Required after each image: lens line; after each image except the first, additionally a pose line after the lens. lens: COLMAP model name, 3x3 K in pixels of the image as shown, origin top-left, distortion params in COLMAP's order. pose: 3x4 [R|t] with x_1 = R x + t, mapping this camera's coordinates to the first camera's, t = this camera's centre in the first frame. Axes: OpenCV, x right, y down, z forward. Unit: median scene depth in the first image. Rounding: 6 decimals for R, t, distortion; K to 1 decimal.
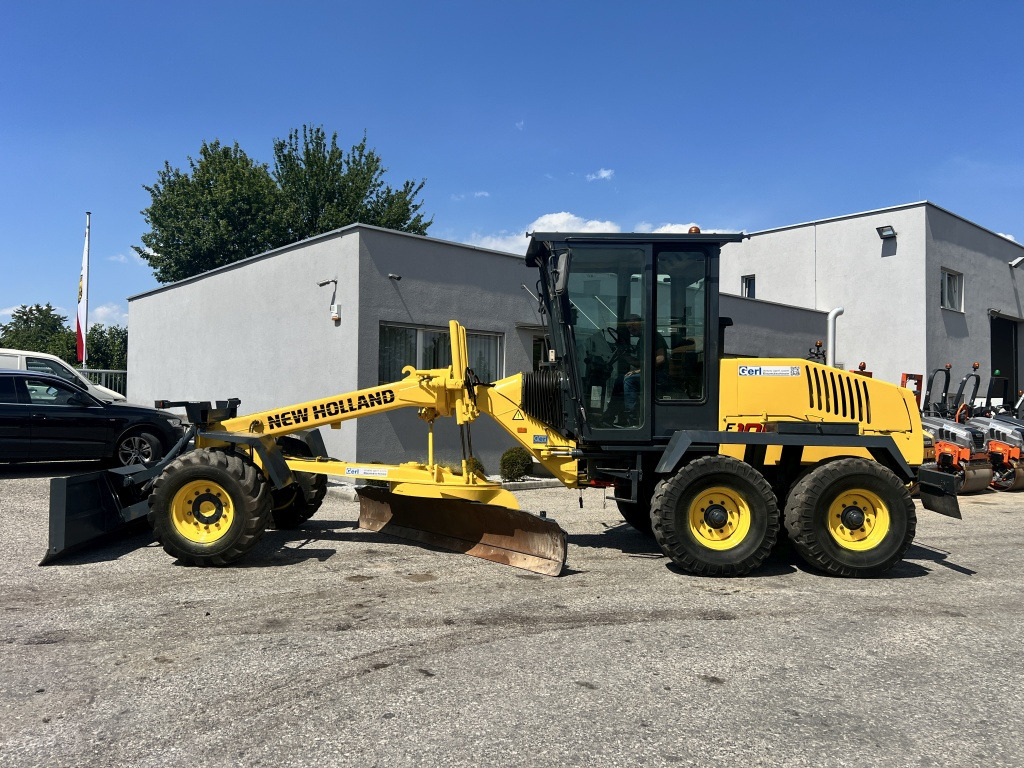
lens RADIAL K [[796.9, 0, 492.3], [0, 796.9, 384.5], [0, 0, 1]] dist [-0.005728, -0.037943]
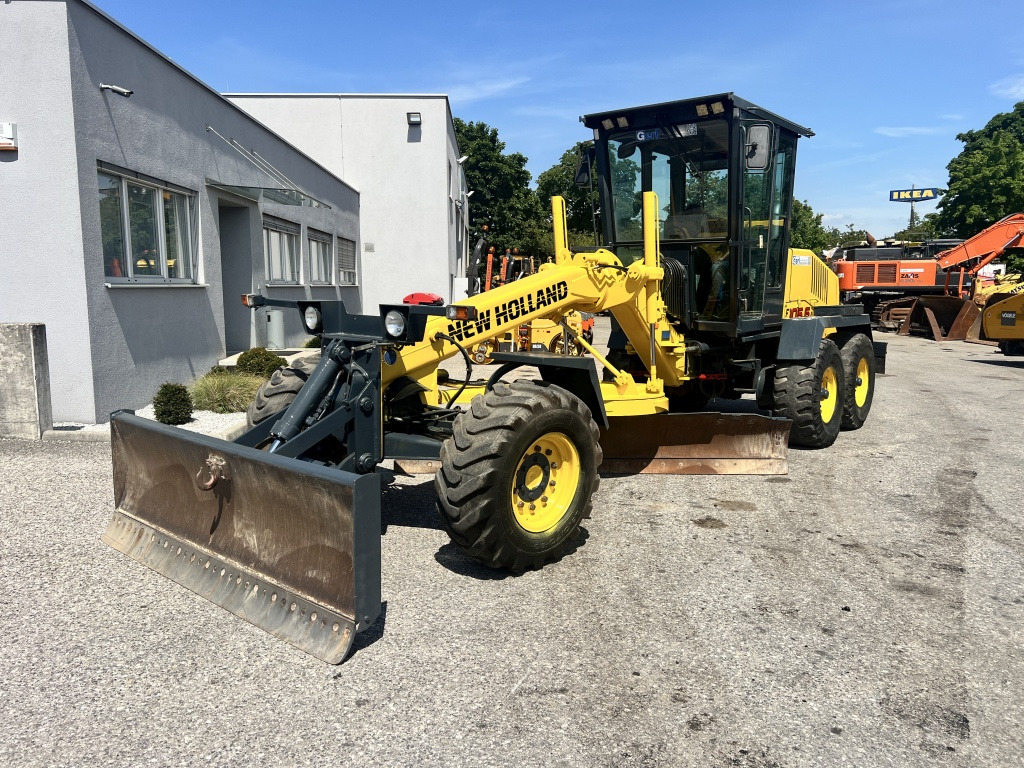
lens RADIAL K [[796.9, 0, 516.3], [0, 796.9, 385.7], [0, 0, 1]] dist [-0.005728, -0.037943]
pose [[0.660546, -0.108986, 0.742833, -0.727391], [-0.007919, 0.988341, 0.152047, -0.009763], [-0.750744, -0.106316, 0.651982, 0.534948]]
